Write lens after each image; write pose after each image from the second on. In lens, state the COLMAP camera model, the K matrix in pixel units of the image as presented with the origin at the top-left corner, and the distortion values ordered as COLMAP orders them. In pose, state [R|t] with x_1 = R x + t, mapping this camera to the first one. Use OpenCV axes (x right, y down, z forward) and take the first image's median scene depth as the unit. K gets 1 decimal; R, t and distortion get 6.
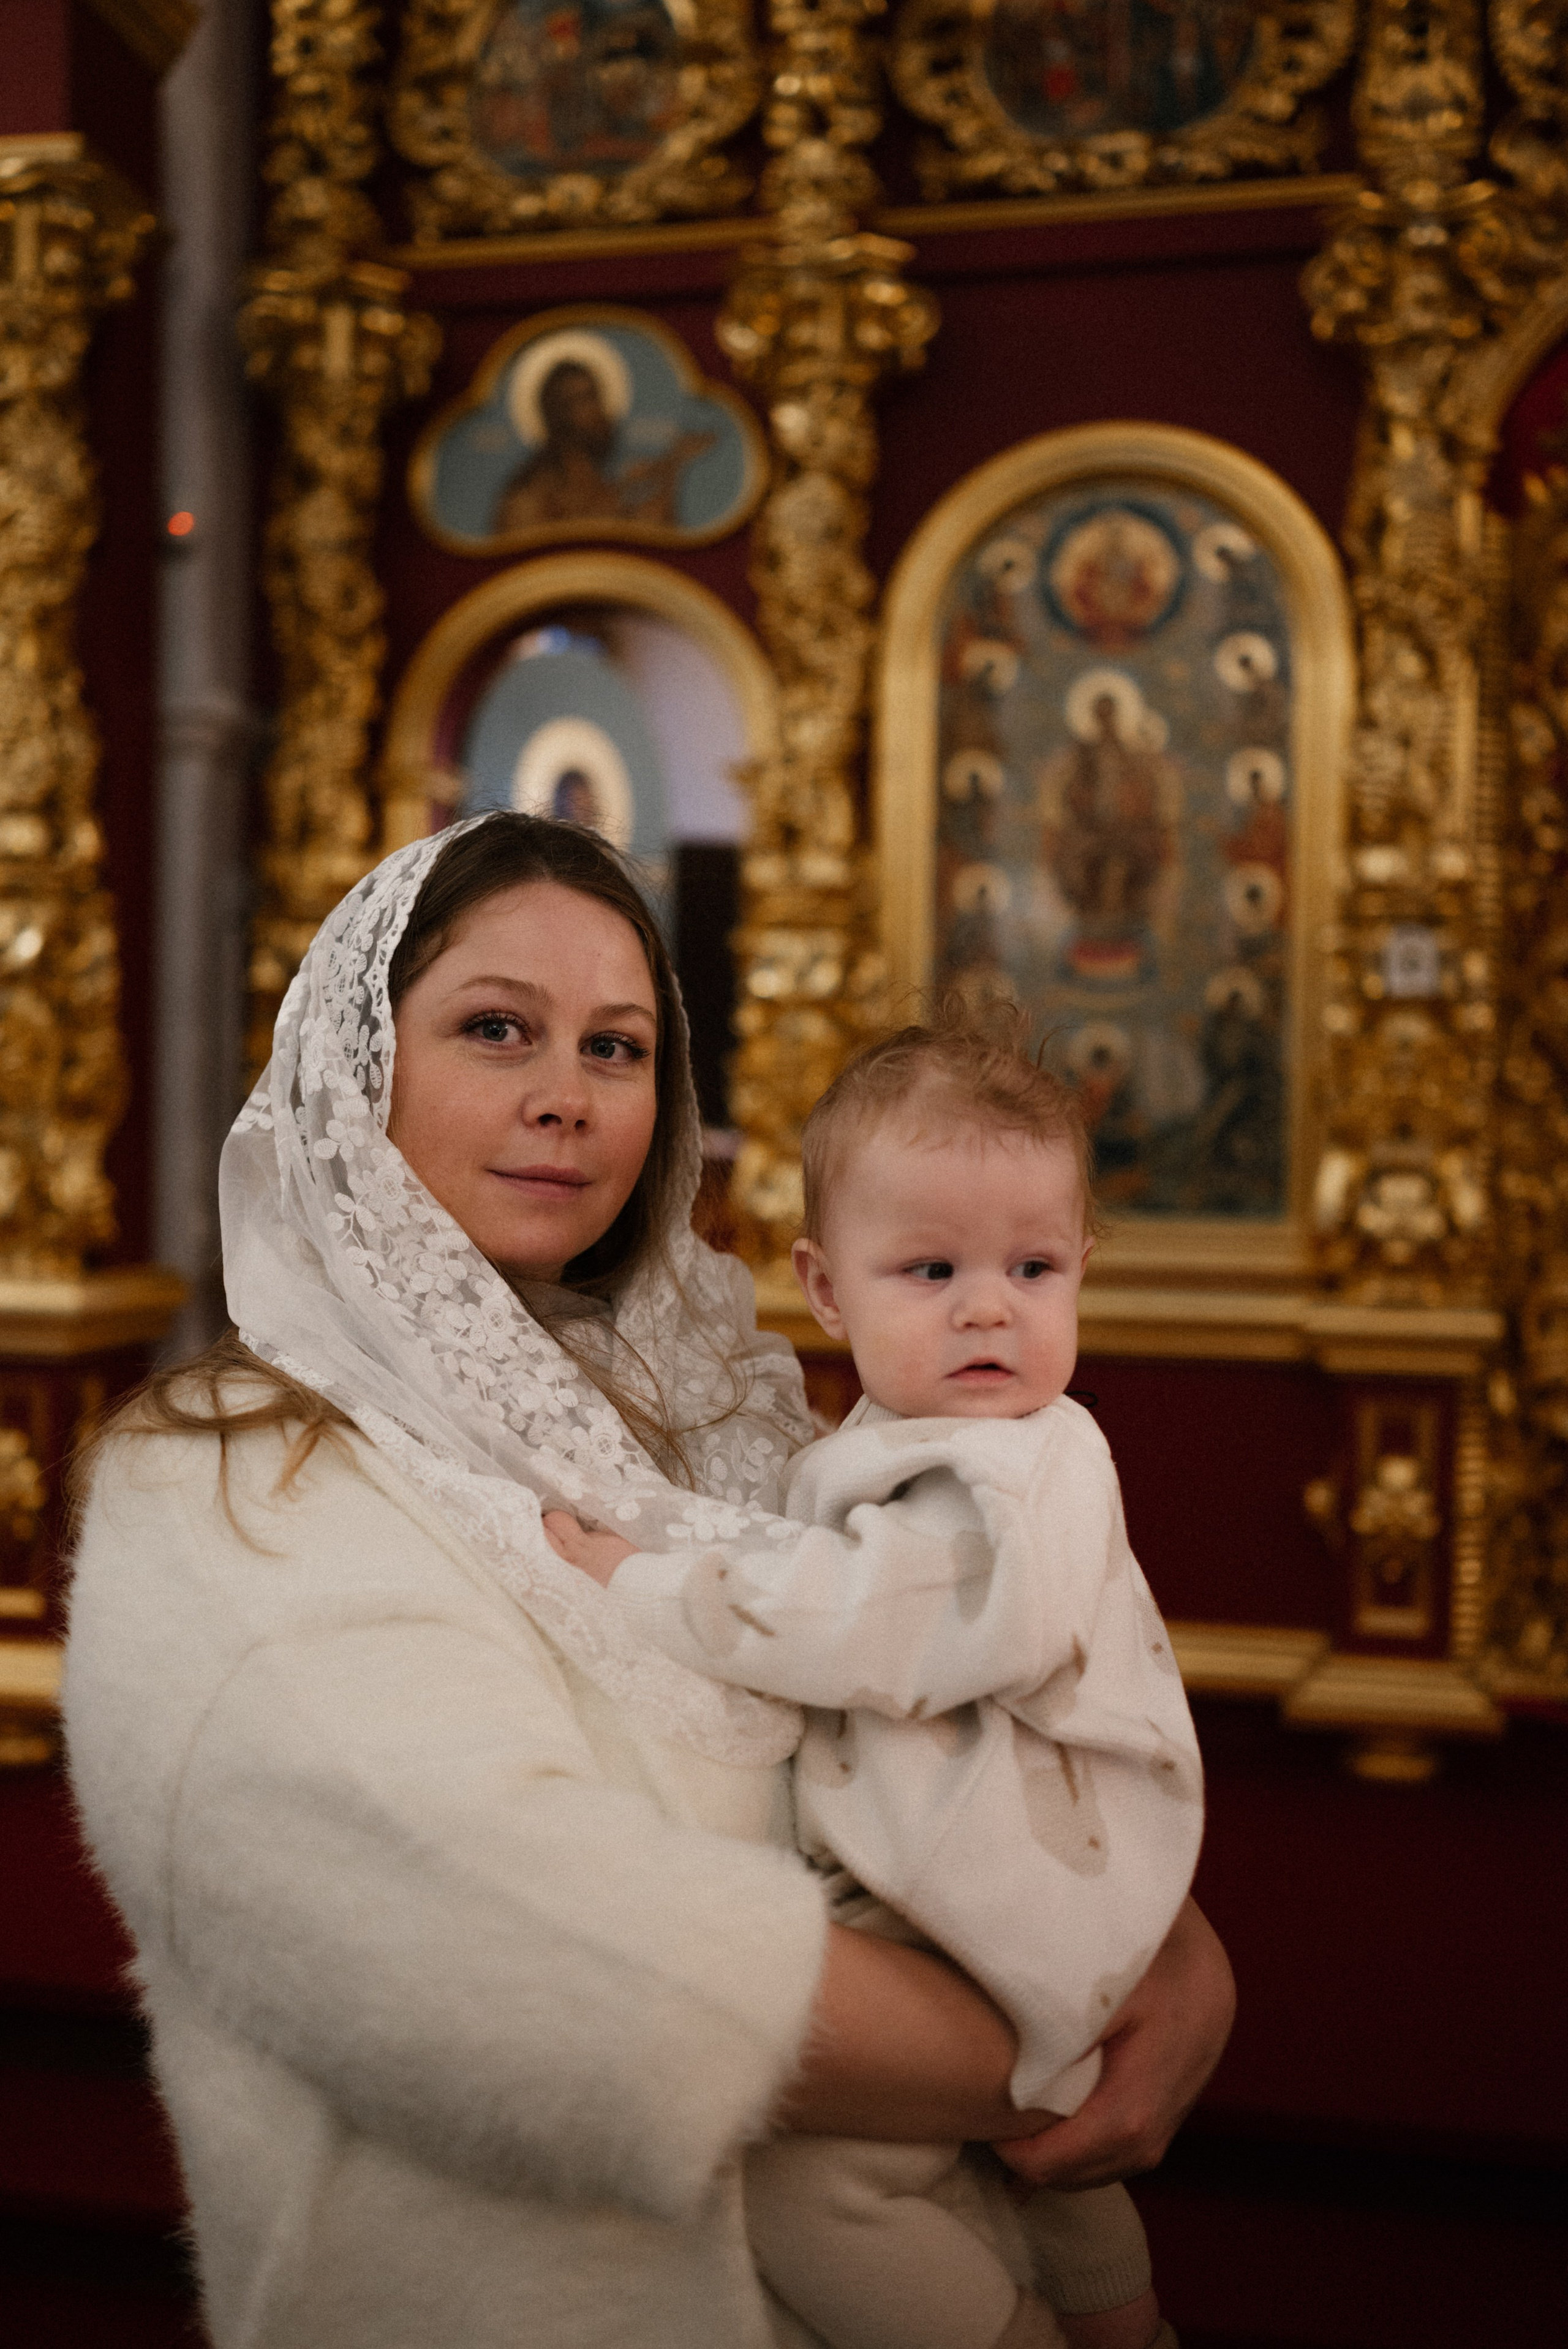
lens RADIAL K [[2232.6, 0, 795.2], [0, 2232.6, 1170.8], [0, 0, 1]] dist [-0.002637, 0.004124]
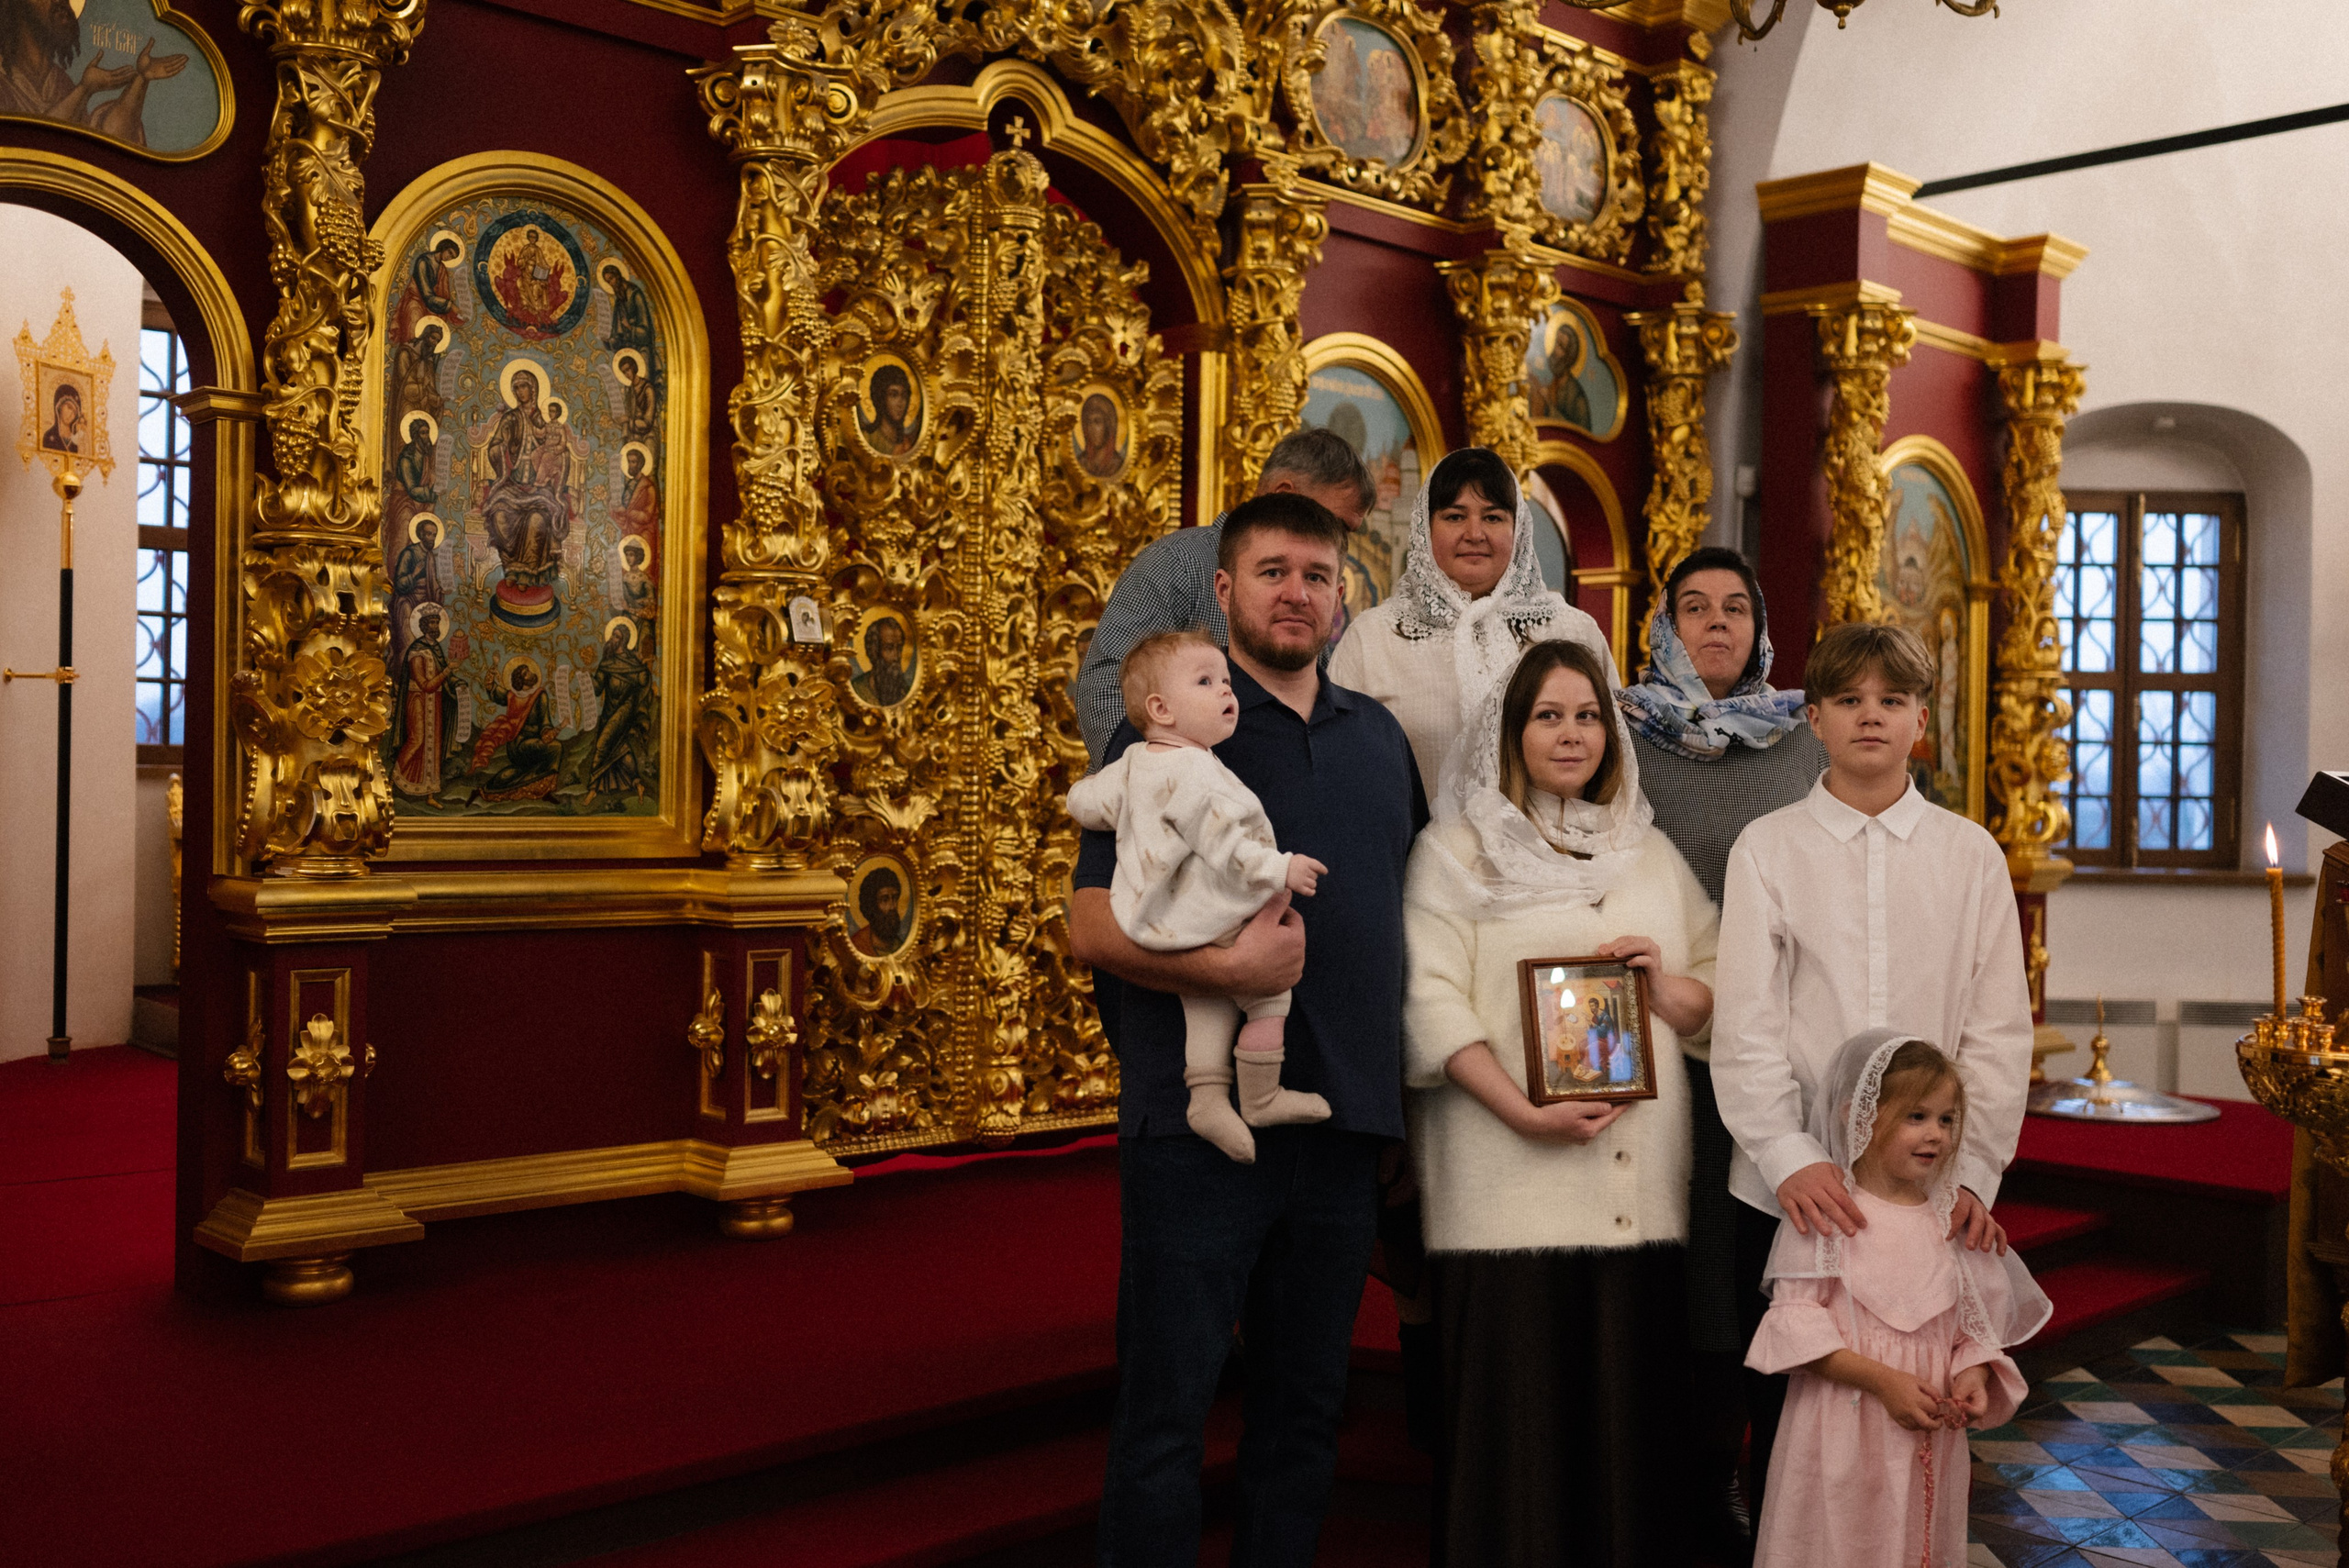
lens RADIAL K [[2275.9, 0, 1175.7], [0, 2275.9, 781.8], [0, 0, 1]] dist [-0.012277, 0.035718]
pose [[0.559310, -0.007431, 0.828925, -0.680964], [0.007944, 0.999962, 0.003604, 0.001374], [-0.828921, 0.004570, 0.559347, 0.038553]]
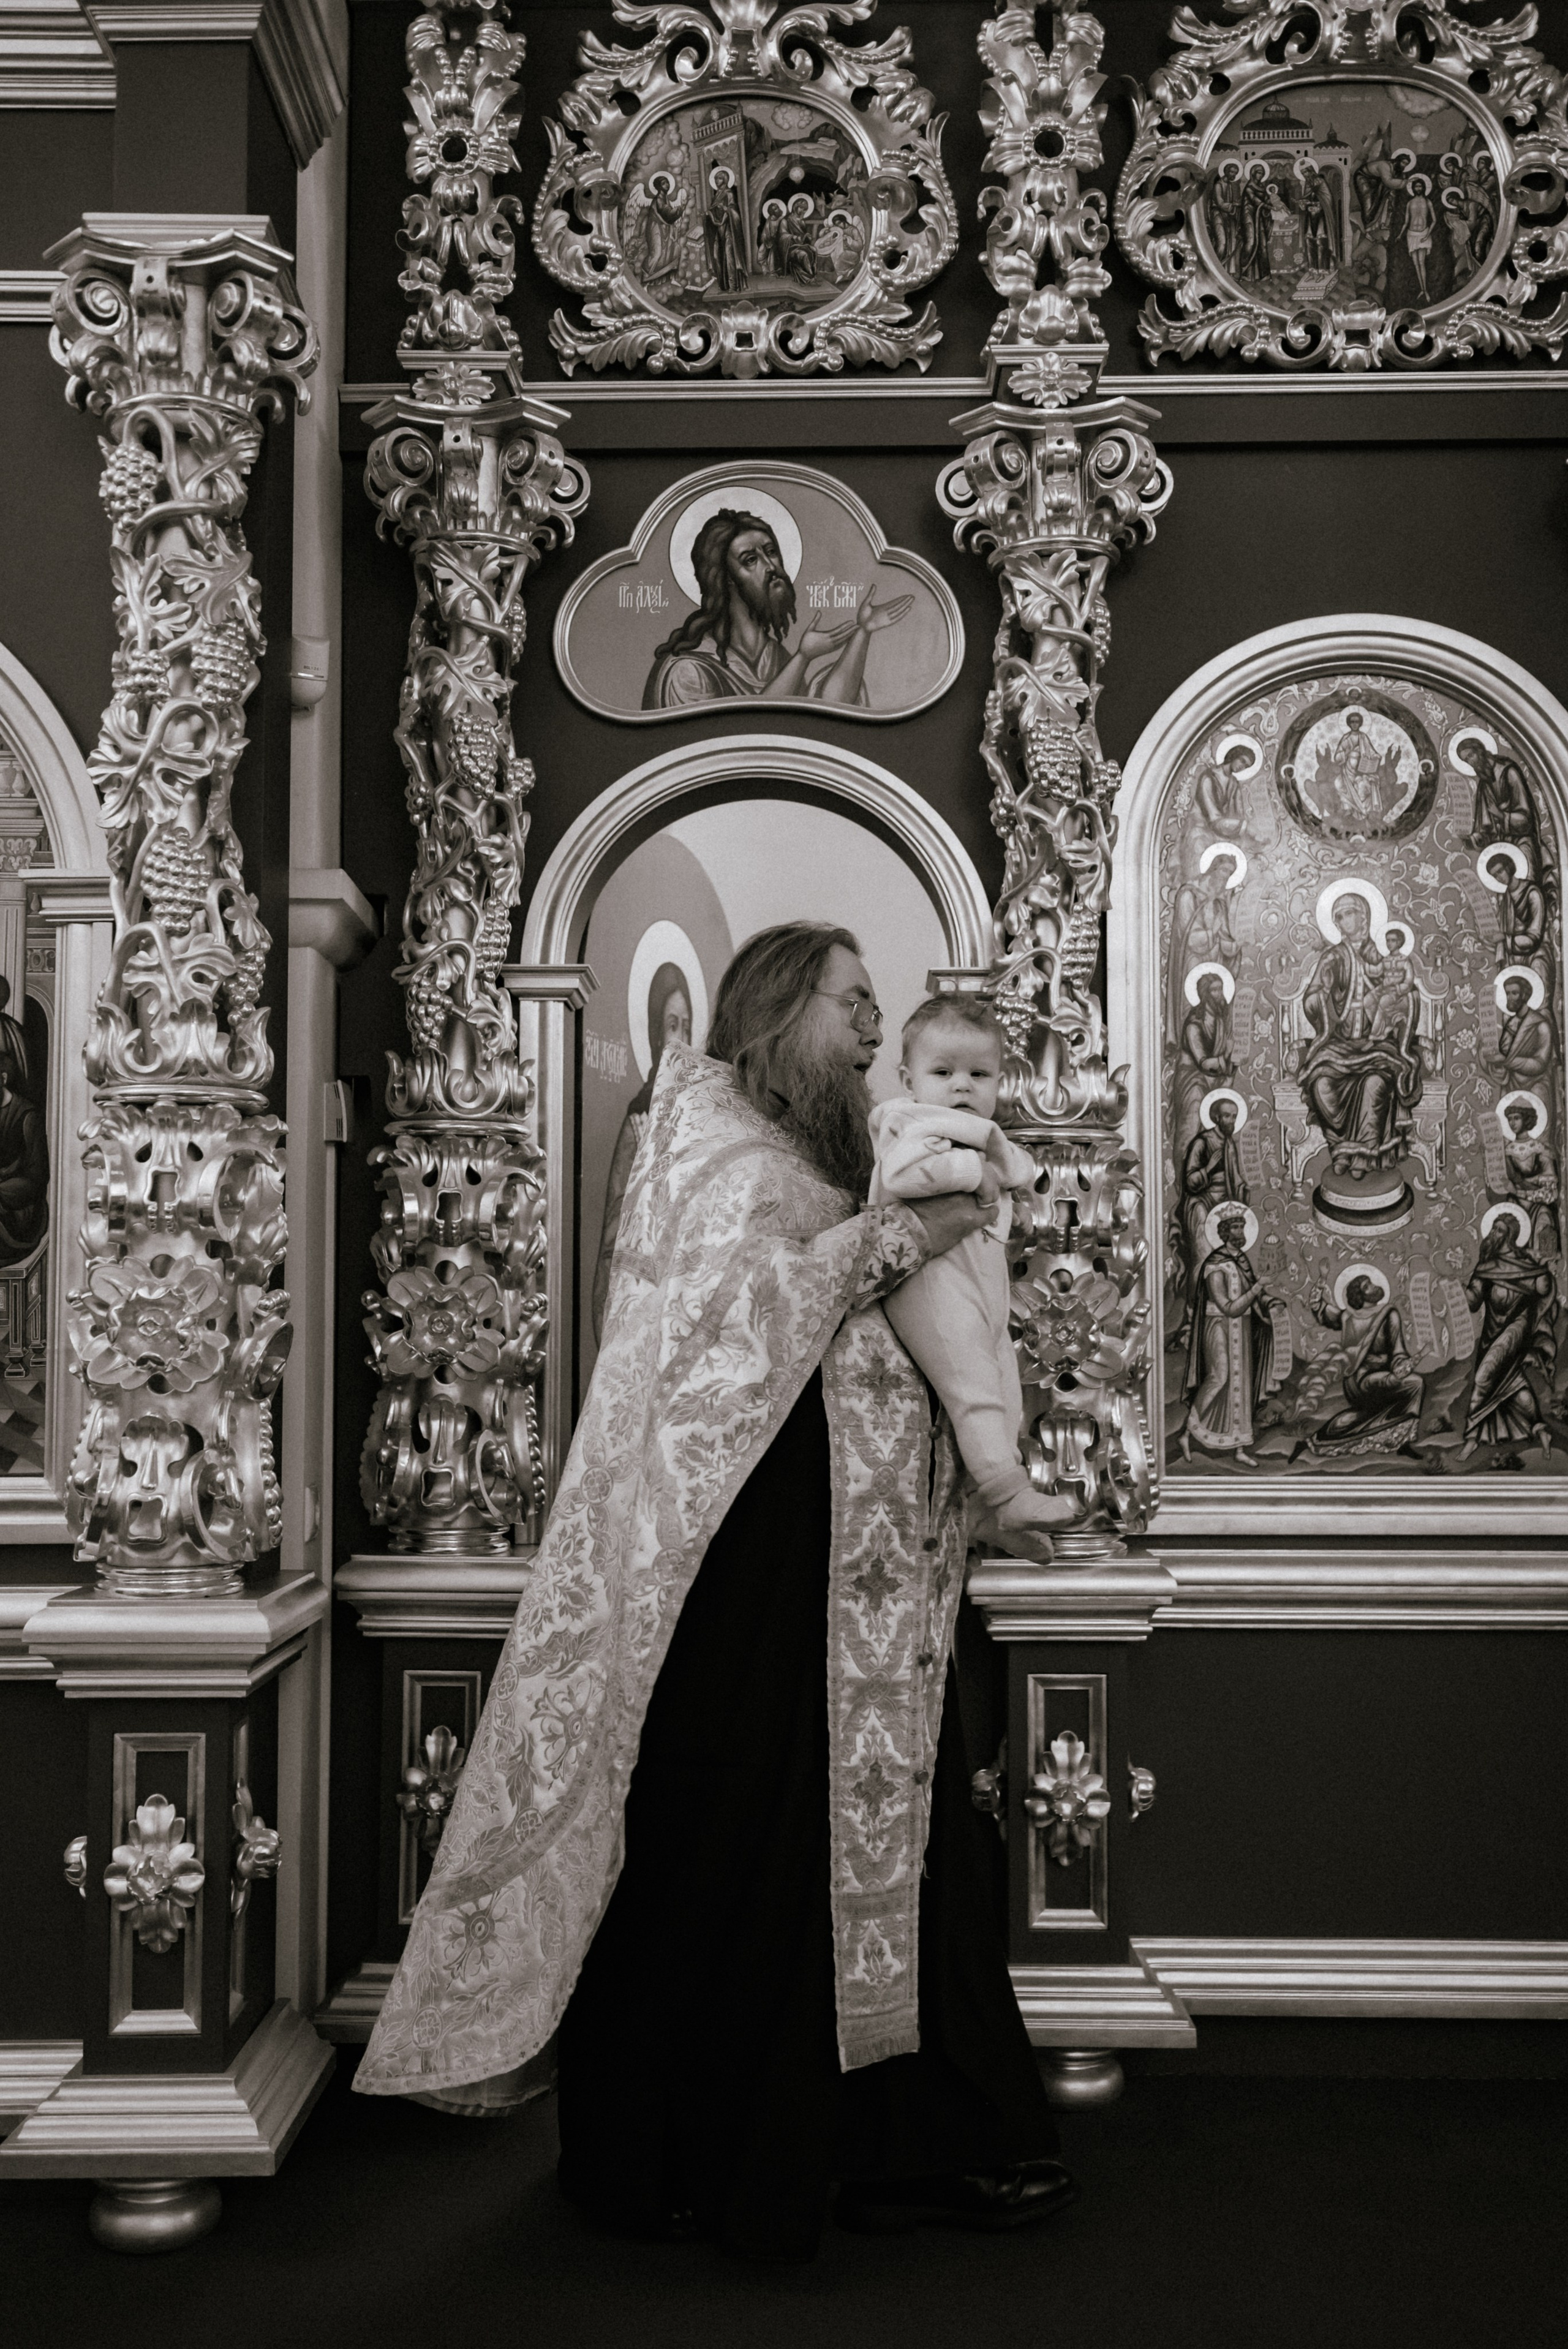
lens RADIAL K [[2214.6, 0, 787.6], [0, 2214.6, 1172.7], [0, 0, 1]] dist [-0.004043, 0.009029]
pose [[0.981216, -0.002351, 0.192898, -0.266804], [0.019700, 0.995920, -0.088066, -0.026652], [-0.191904, 0.090212, 0.977259, 0.170130]]
